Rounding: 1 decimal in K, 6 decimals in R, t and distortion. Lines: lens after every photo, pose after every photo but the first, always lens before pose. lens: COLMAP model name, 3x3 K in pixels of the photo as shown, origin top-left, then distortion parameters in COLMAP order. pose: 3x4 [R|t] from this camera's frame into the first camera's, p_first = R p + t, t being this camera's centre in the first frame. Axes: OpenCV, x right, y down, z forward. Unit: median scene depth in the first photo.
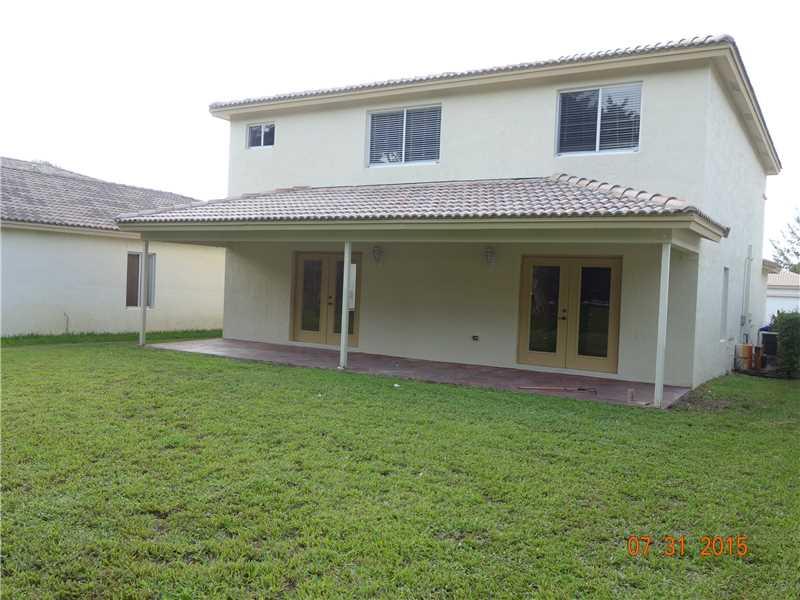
lens RADIAL K [[694.4, 0, 400.0], [0, 694.4, 300.0], [0, 0, 1]] dist [-0.006774, -0.000561]
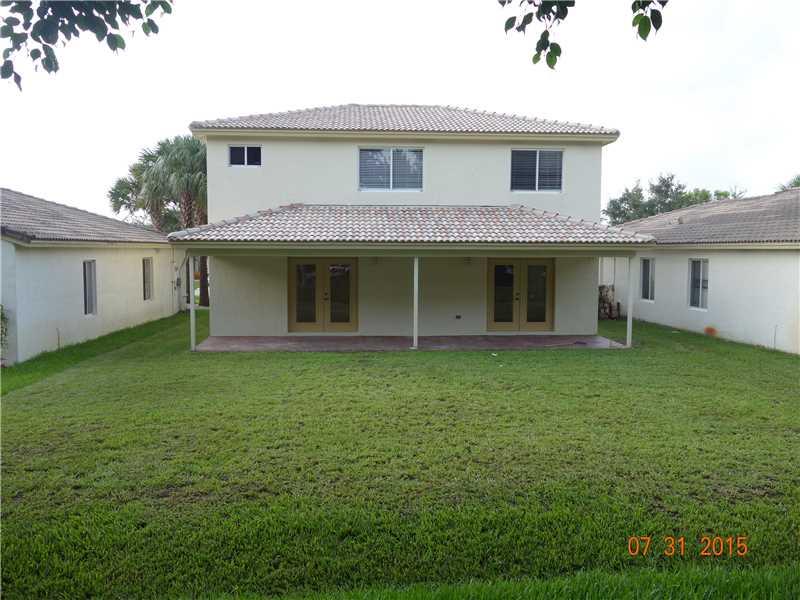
lens RADIAL K [[694.4, 0, 400.0], [0, 694.4, 300.0], [0, 0, 1]] dist [-0.006774, -0.000561]
pose [[0.825001, -0.077351, 0.559813, -0.801039], [0.044842, 0.996425, 0.071595, -0.089124], [-0.563350, -0.033963, 0.825520, -0.111626]]
